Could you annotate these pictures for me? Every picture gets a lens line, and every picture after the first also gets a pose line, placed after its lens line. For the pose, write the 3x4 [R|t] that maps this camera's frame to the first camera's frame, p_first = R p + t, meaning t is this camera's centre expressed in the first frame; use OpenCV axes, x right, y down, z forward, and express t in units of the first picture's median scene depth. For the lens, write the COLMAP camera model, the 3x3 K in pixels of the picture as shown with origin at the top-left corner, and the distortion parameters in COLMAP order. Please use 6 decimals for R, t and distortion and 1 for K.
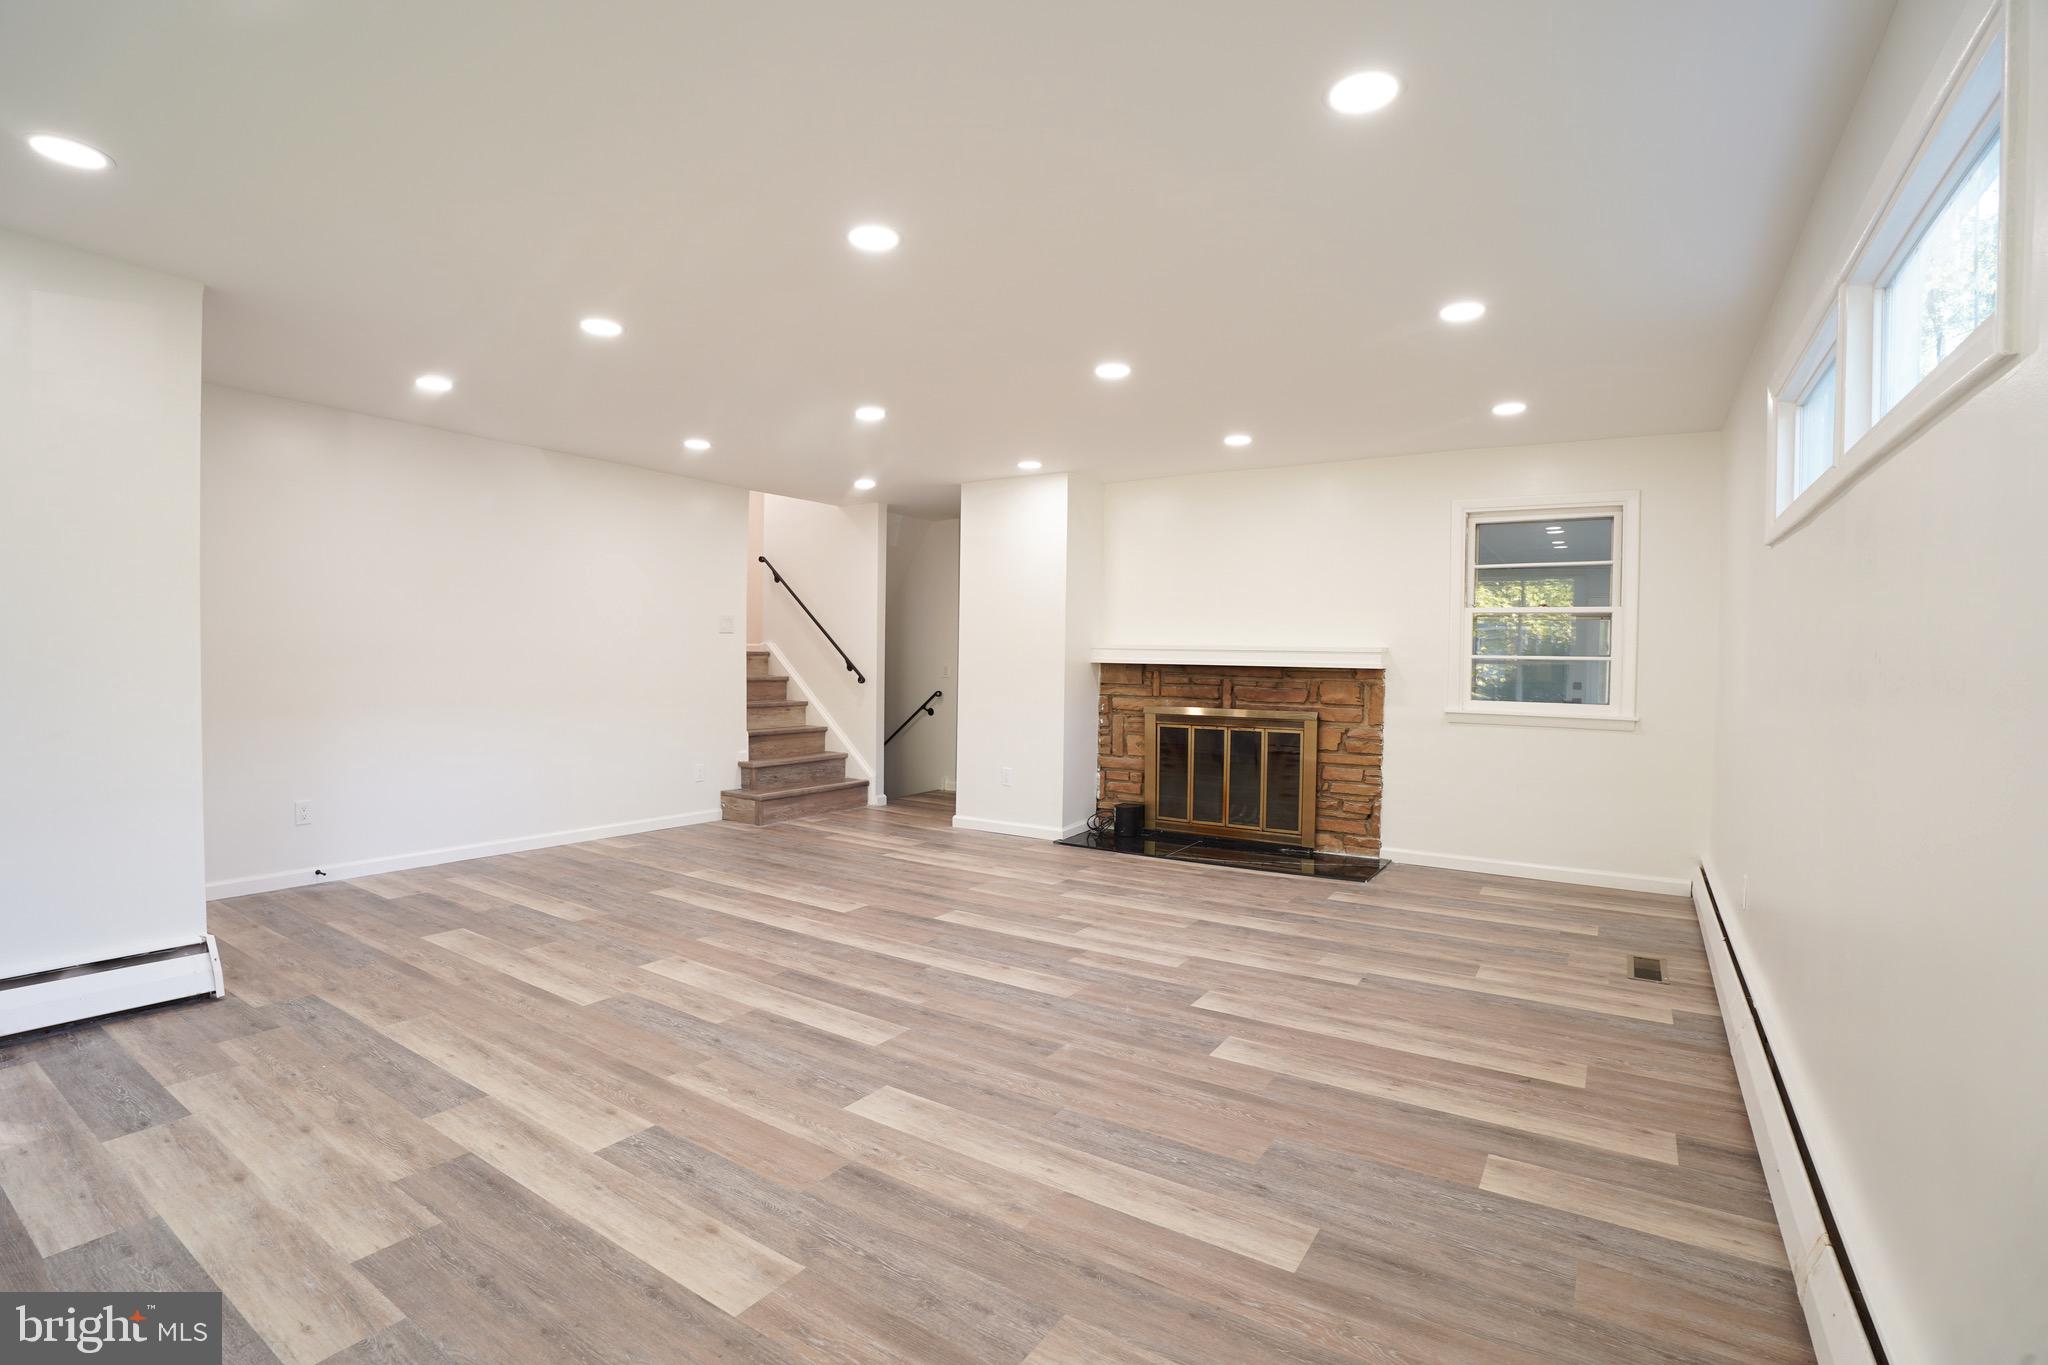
lens RADIAL K [[943.8, 0, 1012.2], [0, 943.8, 665.7], [0, 0, 1]] dist [-0.069838, 0.017626]
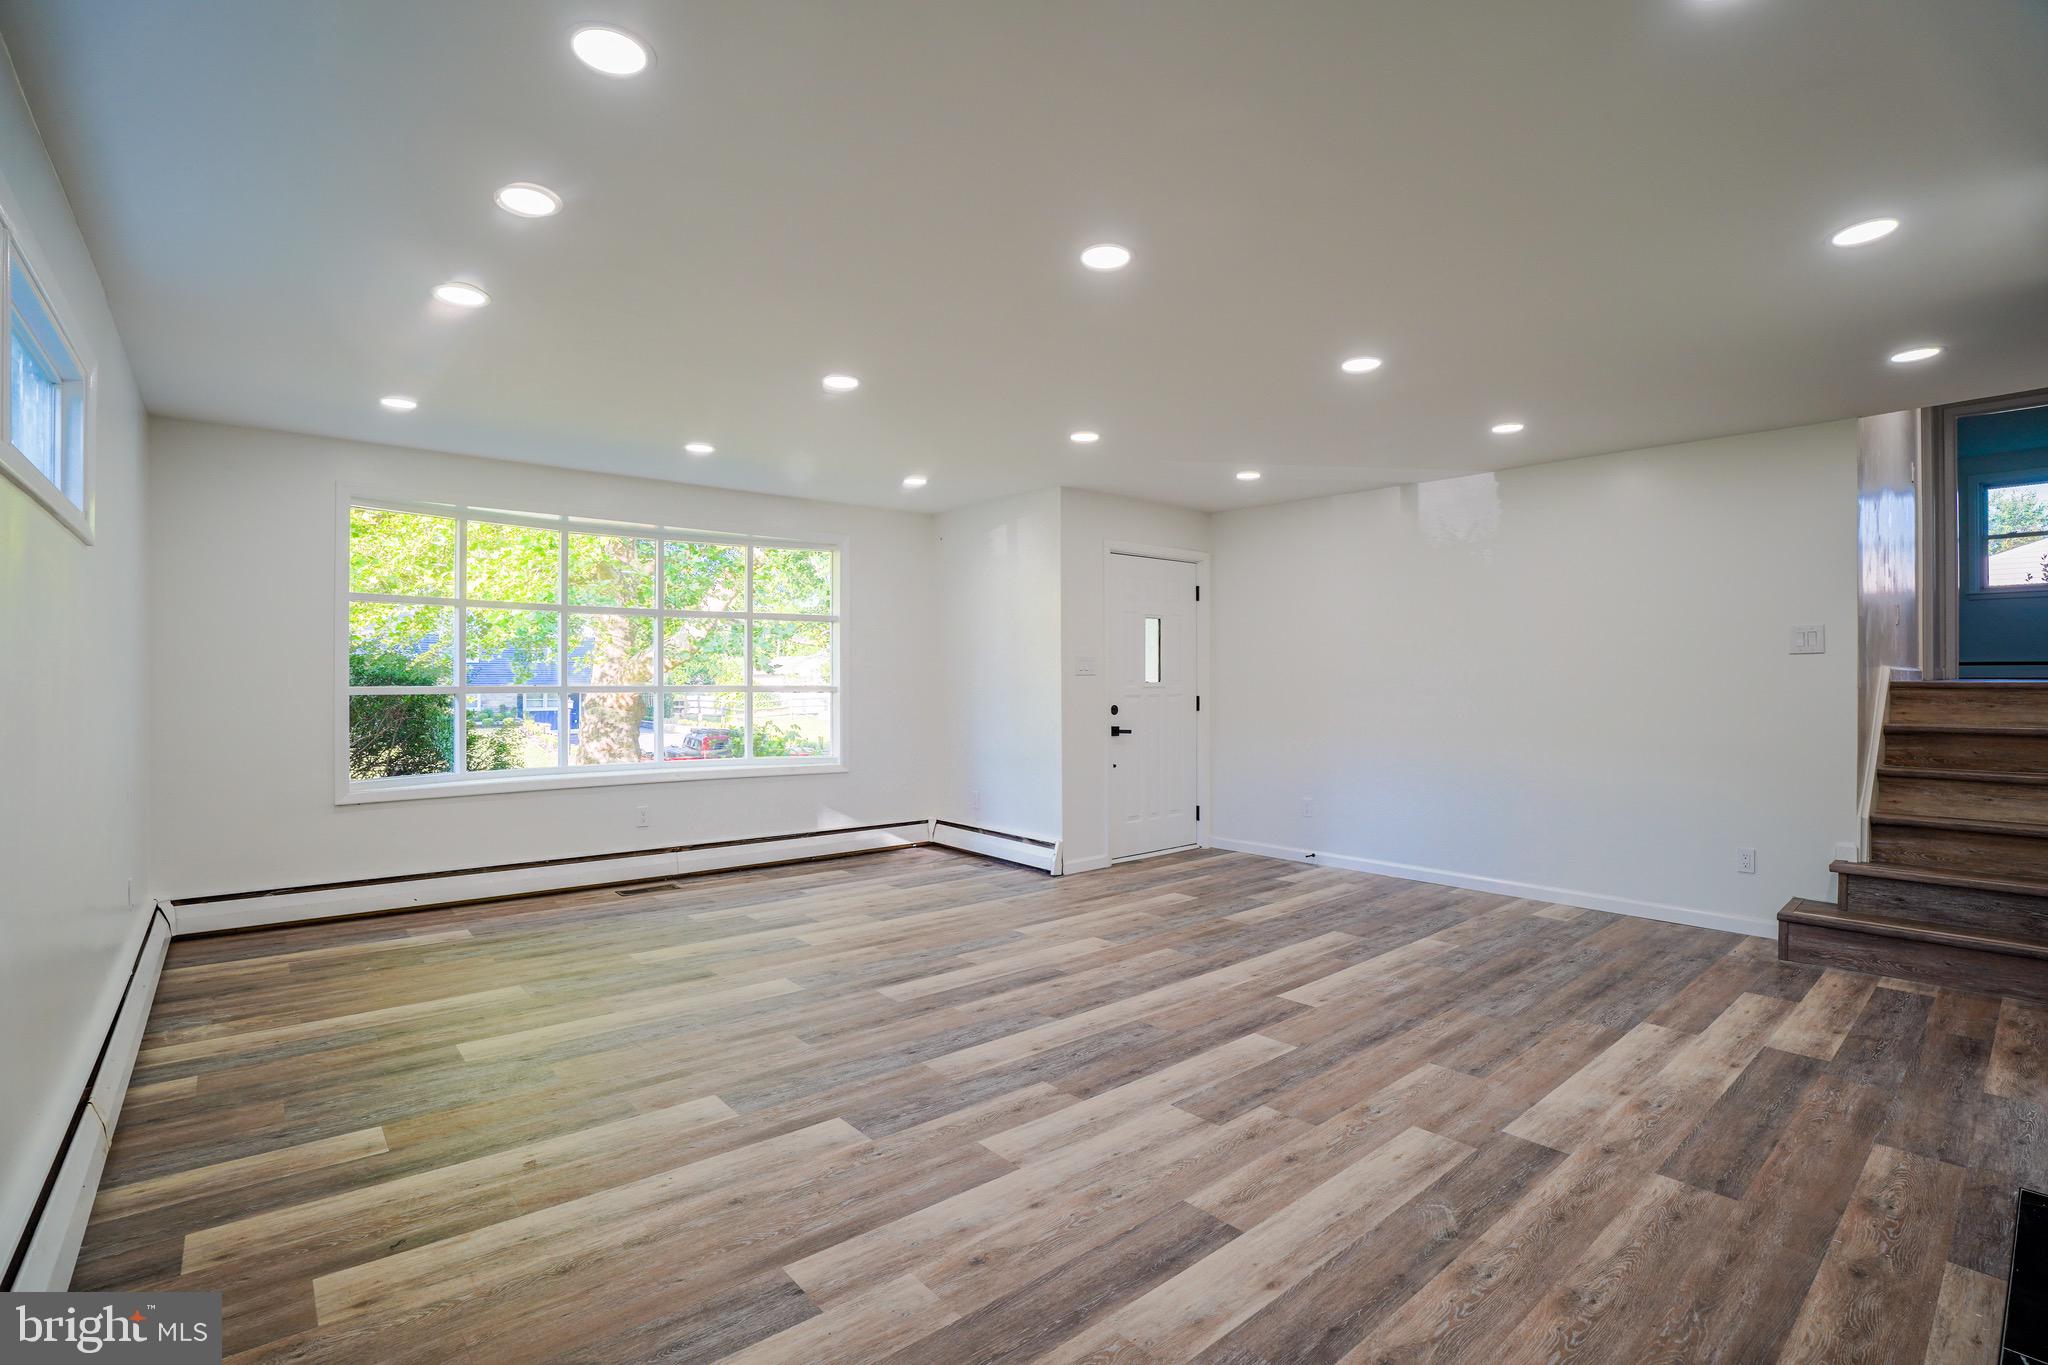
lens RADIAL K [[943.8, 0, 1016.4], [0, 943.8, 687.4], [0, 0, 1]] dist [-0.069838, 0.017626]
pose [[-0.278092, -0.009389, -0.960509, 0.677151], [-0.014747, 0.999876, -0.005504, -0.000245], [0.960441, 0.012634, -0.278196, 1.009784]]
